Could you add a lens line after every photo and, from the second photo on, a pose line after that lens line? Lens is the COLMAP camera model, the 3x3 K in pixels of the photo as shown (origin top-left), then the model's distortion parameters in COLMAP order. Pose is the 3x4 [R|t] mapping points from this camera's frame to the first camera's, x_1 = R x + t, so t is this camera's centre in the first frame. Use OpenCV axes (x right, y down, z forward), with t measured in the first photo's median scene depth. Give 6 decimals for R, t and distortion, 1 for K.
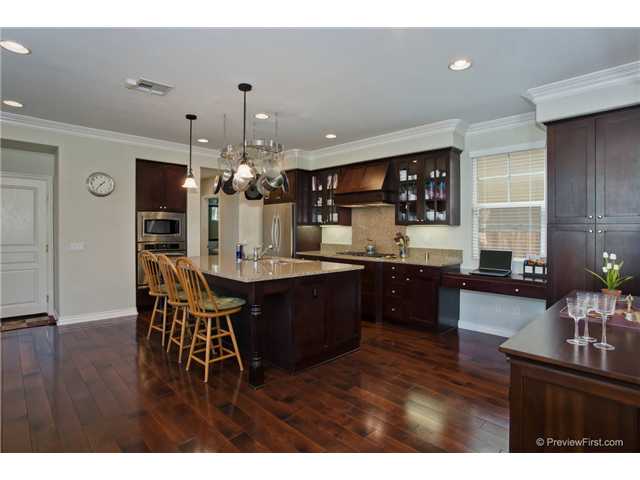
lens RADIAL K [[316.3, 0, 320.3], [0, 316.3, 233.4], [0, 0, 1]] dist [-0.002273, -0.000120]
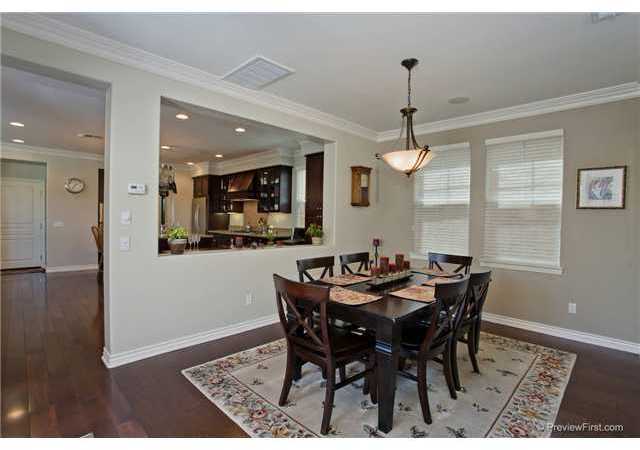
lens RADIAL K [[312.3, 0, 320.0], [0, 312.3, 225.0], [0, 0, 1]] dist [0.002133, 0.000498]
pose [[0.999881, 0.006224, -0.014137, 0.561820], [-0.006050, 0.999905, 0.012353, 0.013623], [0.014213, -0.012266, 0.999824, -0.552871]]
